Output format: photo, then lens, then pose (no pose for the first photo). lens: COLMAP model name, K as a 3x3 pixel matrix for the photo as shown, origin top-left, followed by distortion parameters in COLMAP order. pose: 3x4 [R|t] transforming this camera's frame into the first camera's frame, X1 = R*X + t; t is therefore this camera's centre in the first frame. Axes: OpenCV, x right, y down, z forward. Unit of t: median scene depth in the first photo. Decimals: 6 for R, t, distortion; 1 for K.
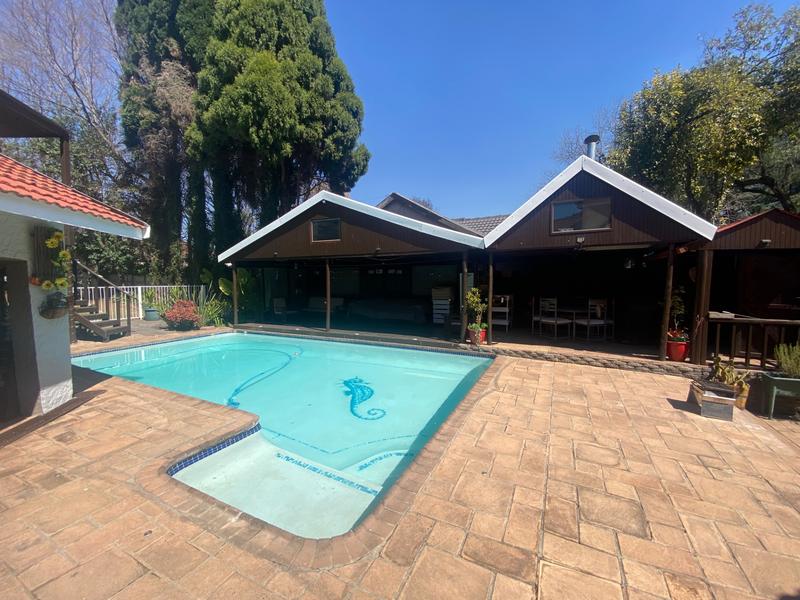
lens RADIAL K [[330.4, 0, 396.0], [0, 330.4, 296.2], [0, 0, 1]] dist [-0.013310, -0.004380]
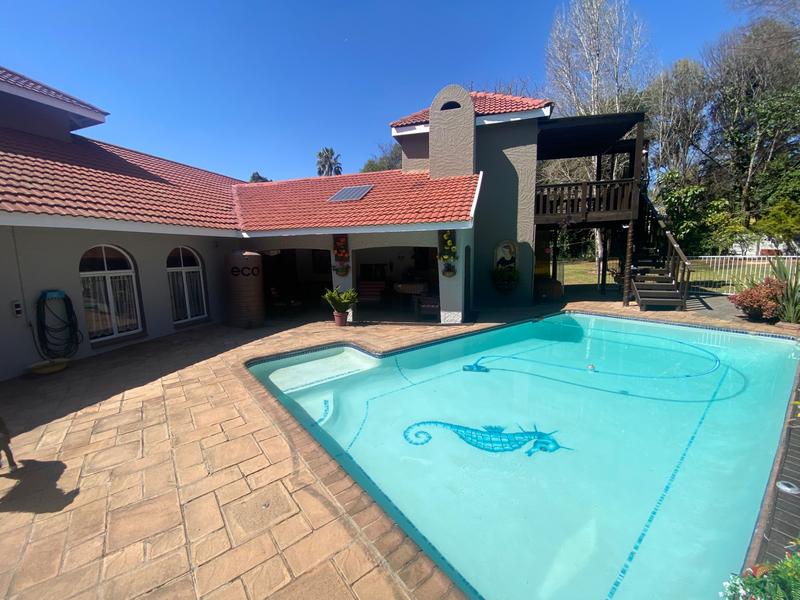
lens RADIAL K [[330.4, 0, 382.4], [0, 330.4, 305.4], [0, 0, 1]] dist [-0.013310, -0.004380]
pose [[-0.462642, 0.134734, -0.876247, 0.487953], [-0.061975, 0.981051, 0.183571, -0.066303], [0.884377, 0.139233, -0.445525, 0.973093]]
